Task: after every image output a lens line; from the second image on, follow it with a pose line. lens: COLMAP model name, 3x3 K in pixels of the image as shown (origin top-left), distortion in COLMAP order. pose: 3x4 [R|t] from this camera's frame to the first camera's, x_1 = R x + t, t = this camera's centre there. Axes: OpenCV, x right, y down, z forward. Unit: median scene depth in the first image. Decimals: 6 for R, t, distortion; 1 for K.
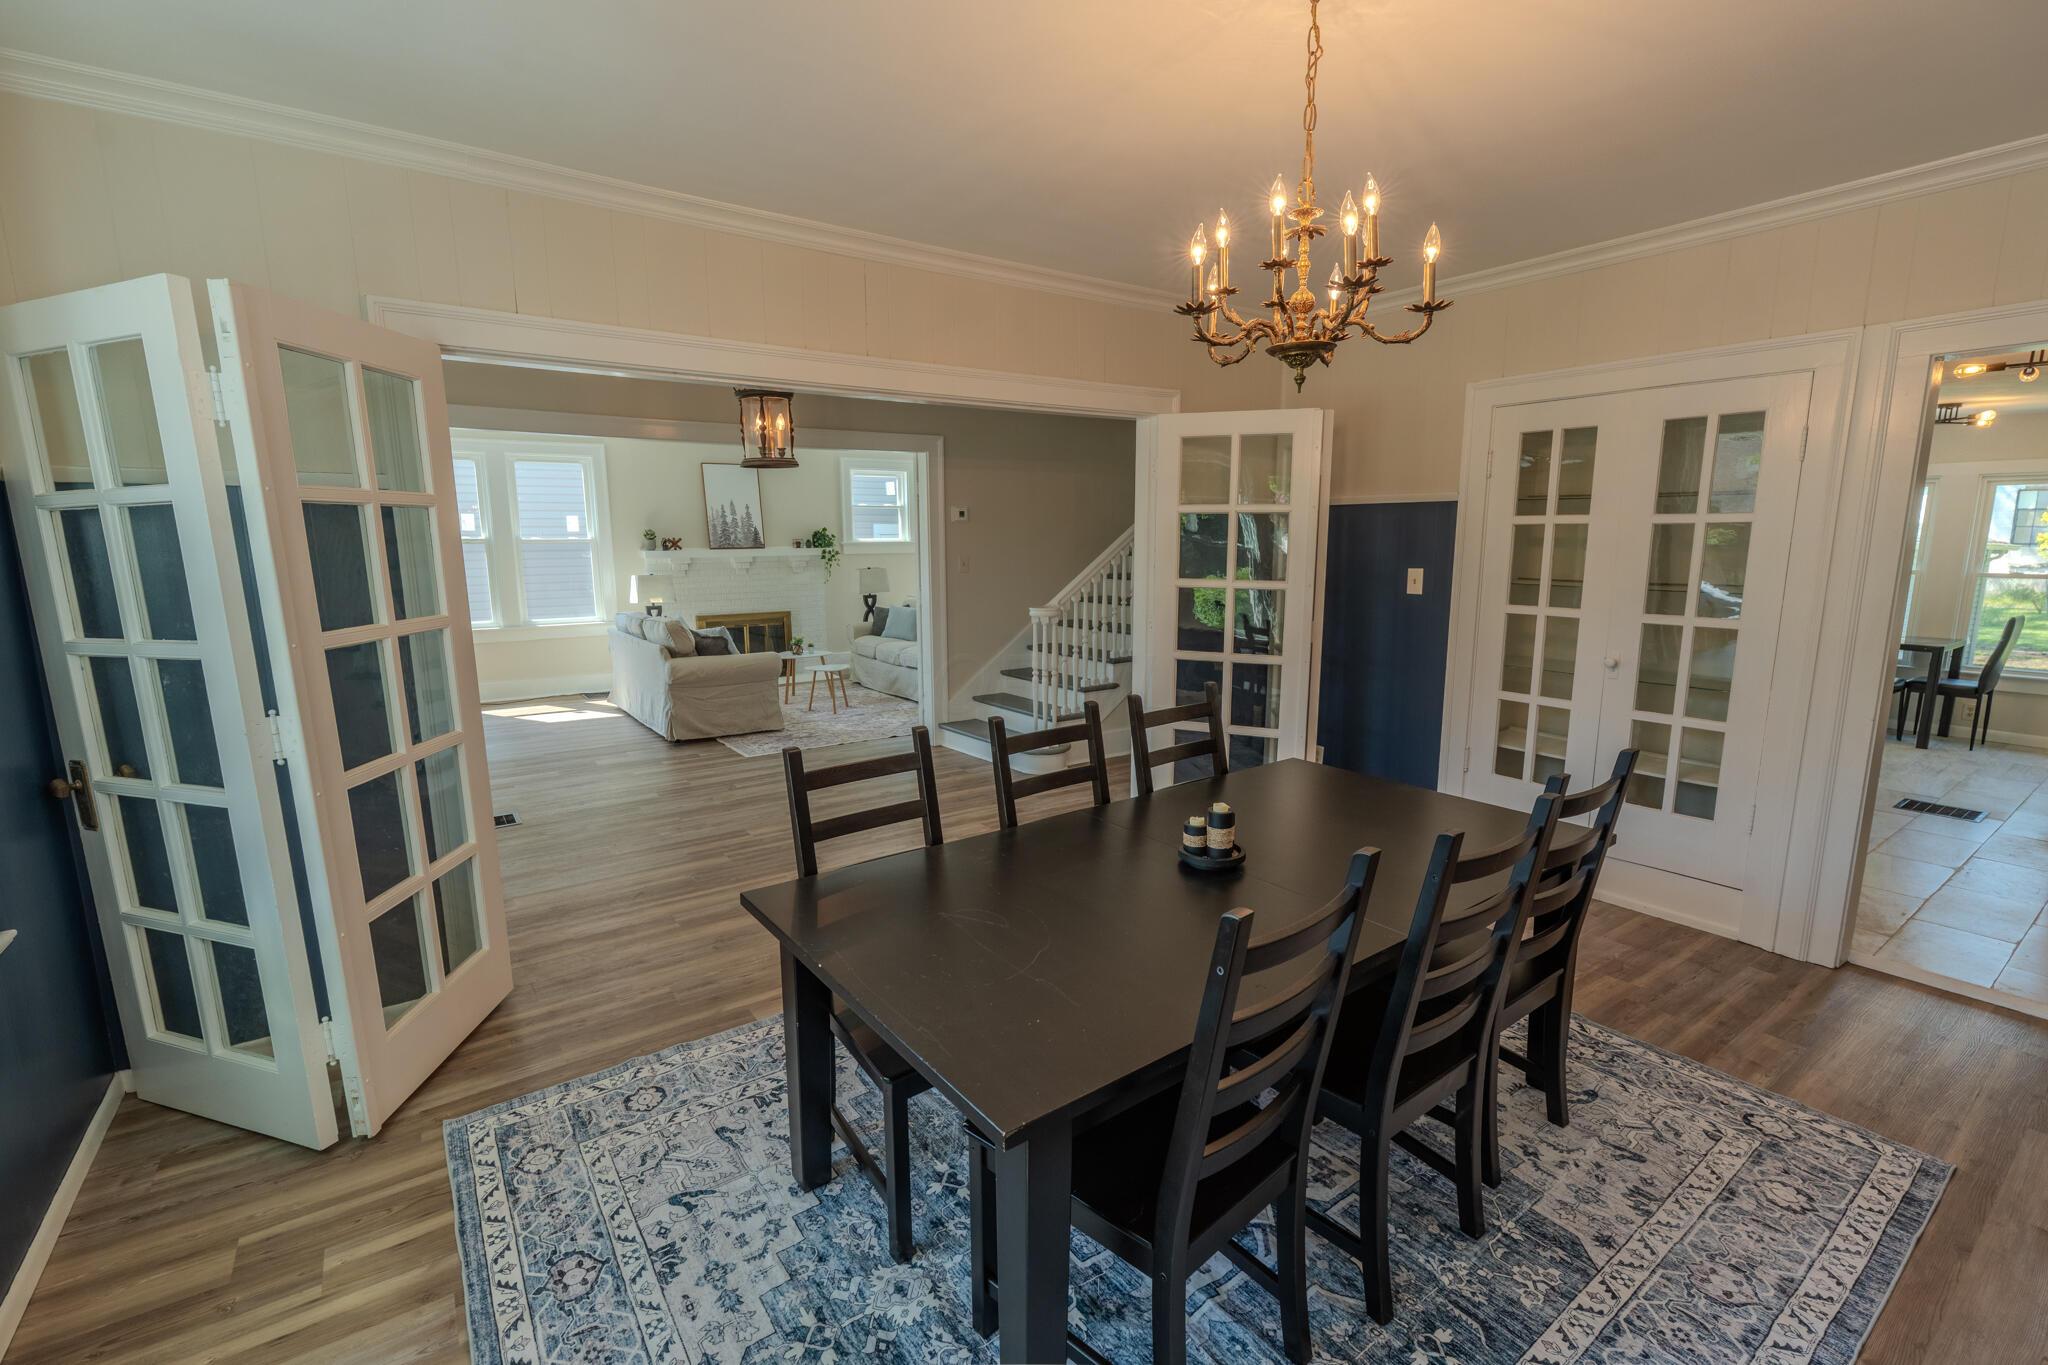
lens RADIAL K [[895.0, 0, 1025.5], [0, 895.0, 688.7], [0, 0, 1]] dist [-0.000549, -0.000333]
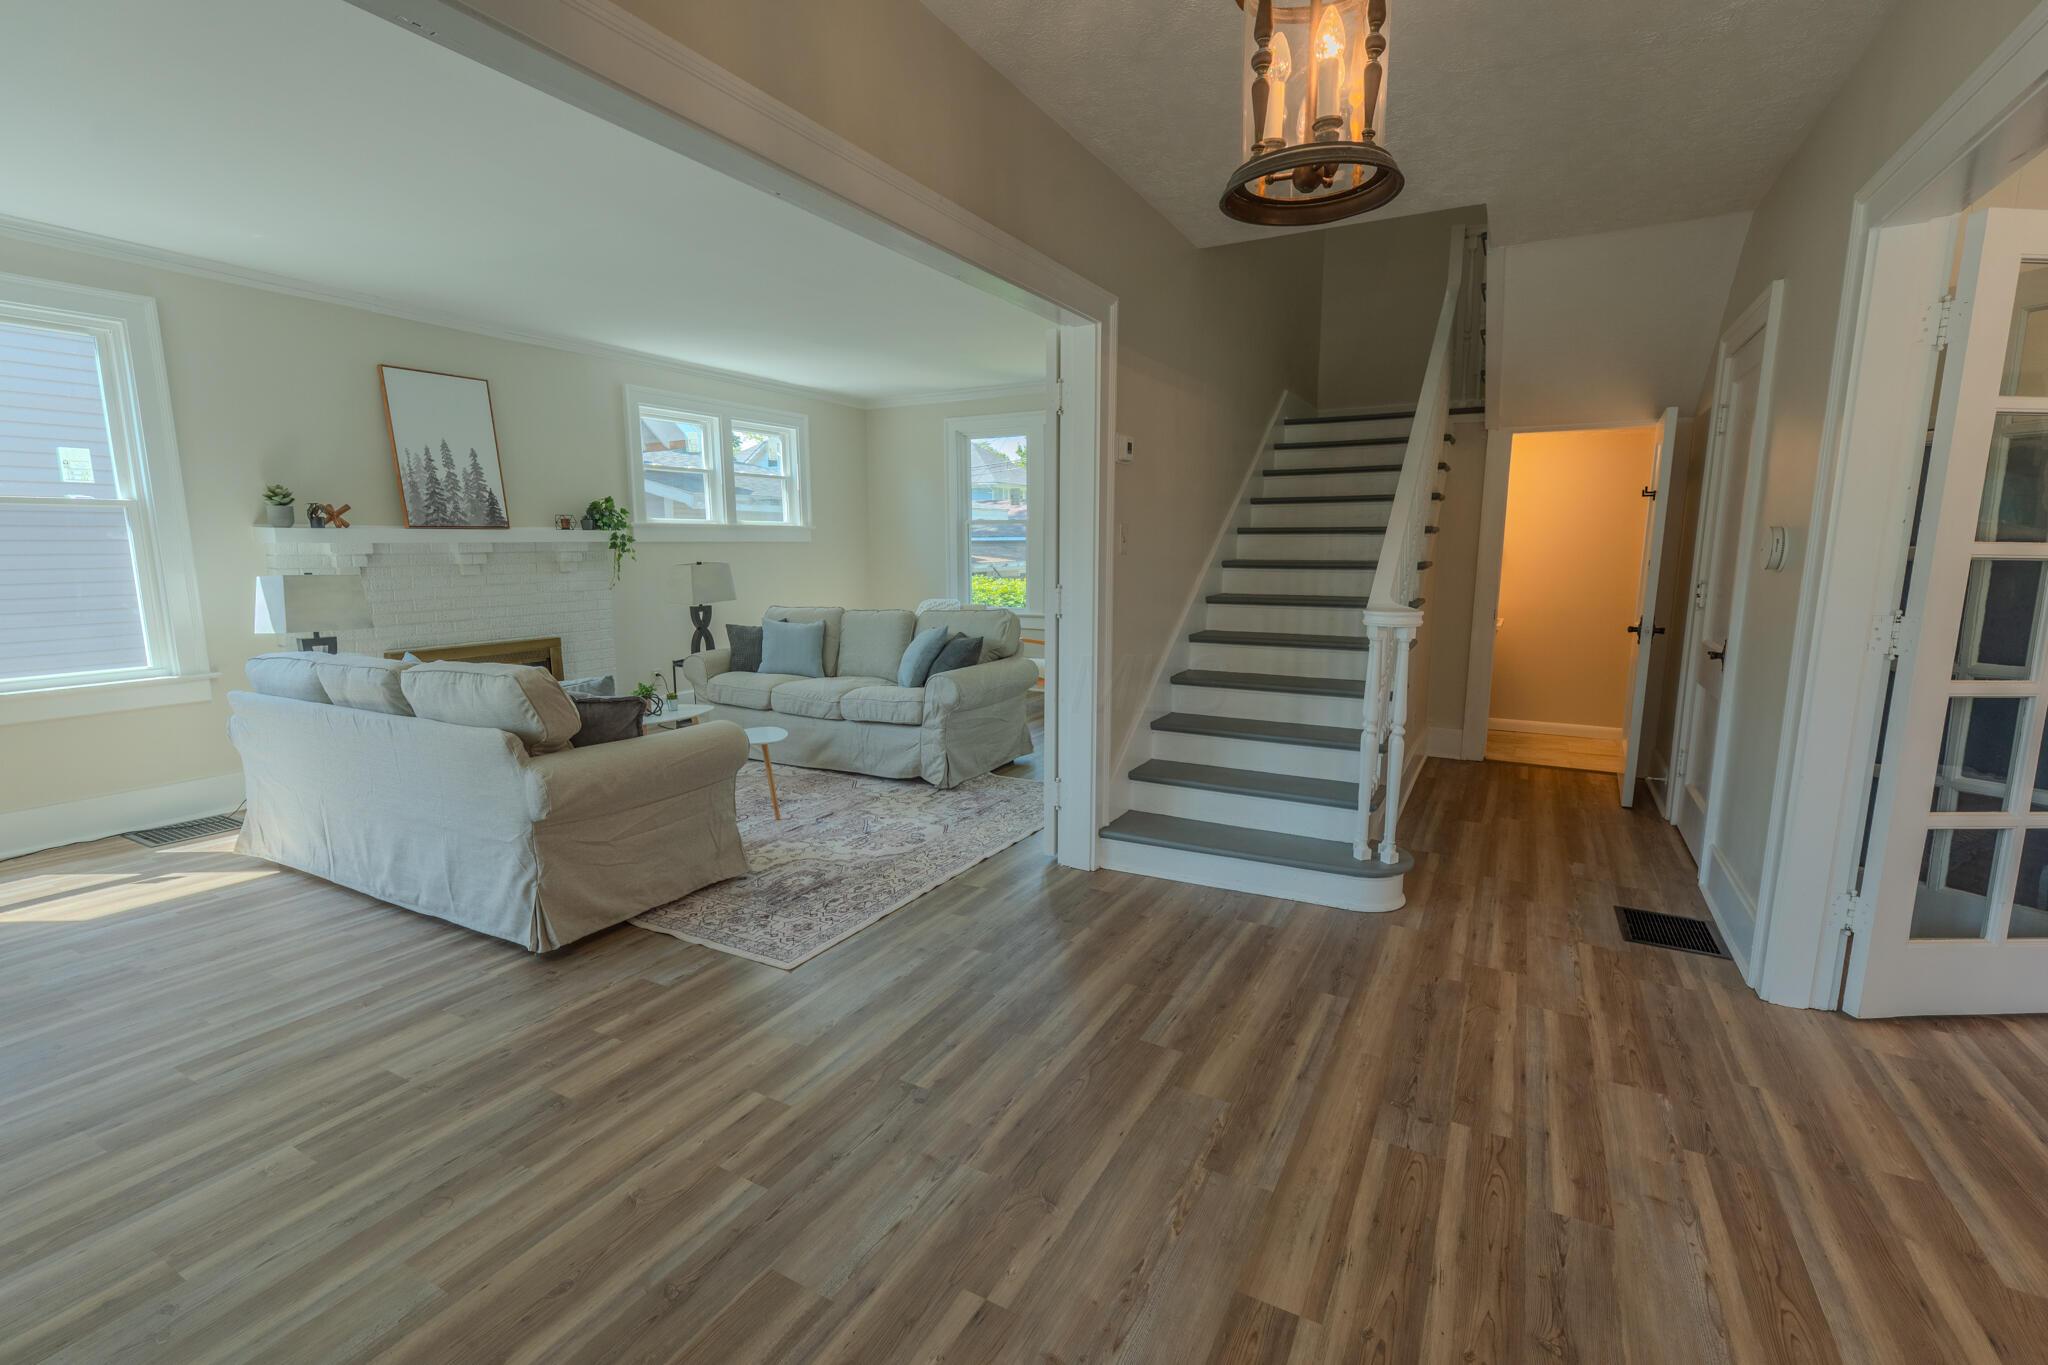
lens RADIAL K [[895.0, 0, 1025.5], [0, 895.0, 688.7], [0, 0, 1]] dist [-0.000549, -0.000333]
pose [[0.902266, -0.065059, 0.426243, -0.253331], [0.069534, 0.997567, 0.005073, -0.036624], [-0.425536, 0.025061, 0.904594, 0.359701]]
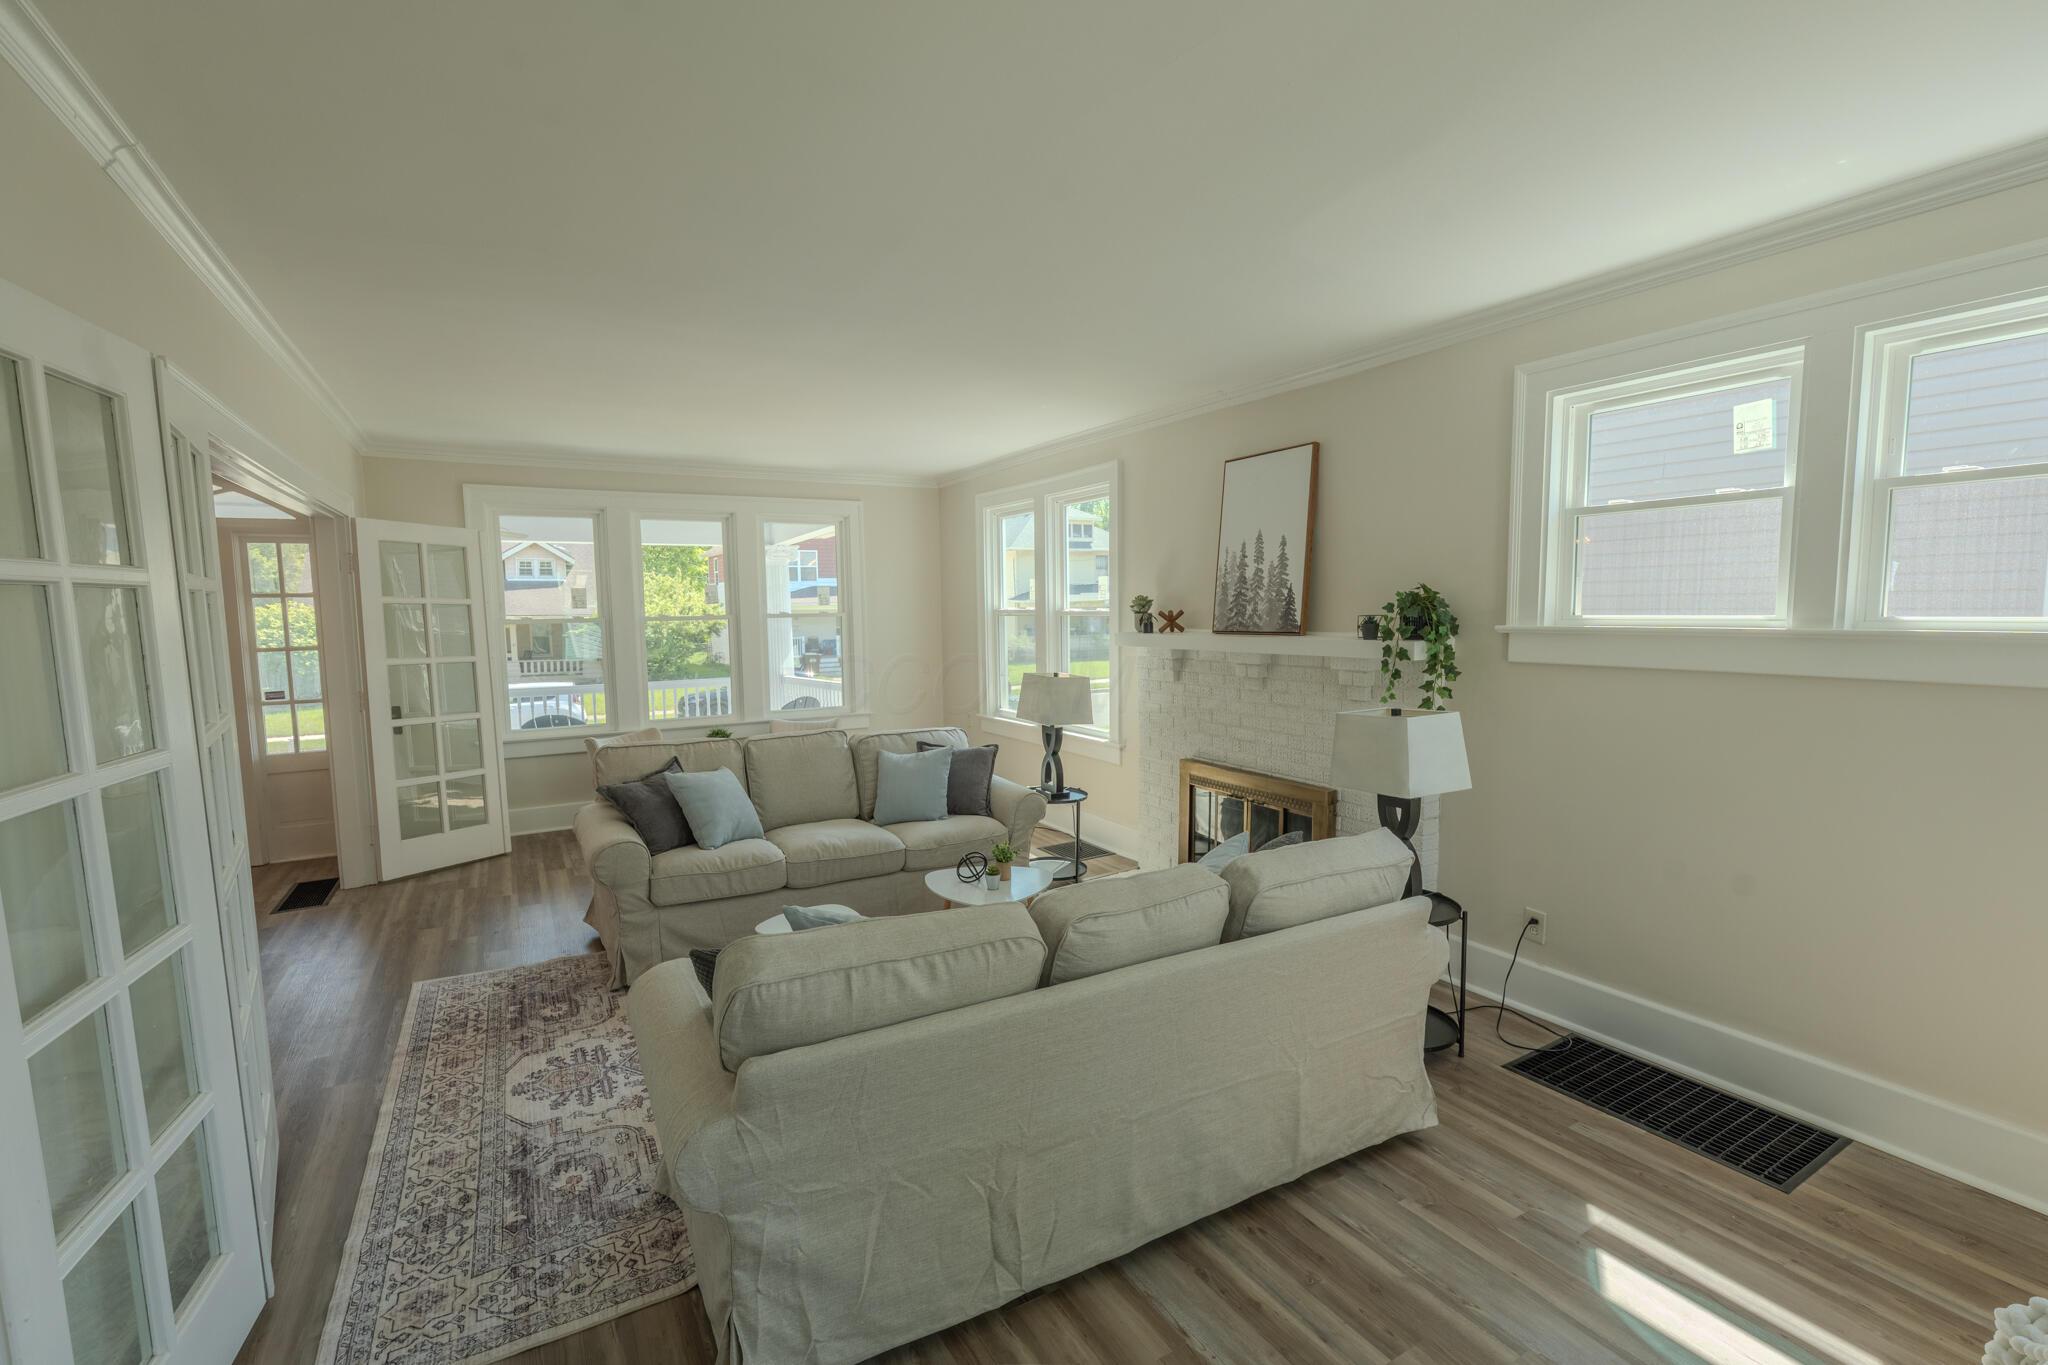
lens RADIAL K [[895.0, 0, 1025.5], [0, 895.0, 688.7], [0, 0, 1]] dist [-0.000549, -0.000333]
pose [[-0.095343, 0.103767, -0.990021, 0.155729], [-0.147885, 0.982039, 0.117172, -0.168286], [0.984398, 0.157581, -0.078285, 0.940549]]
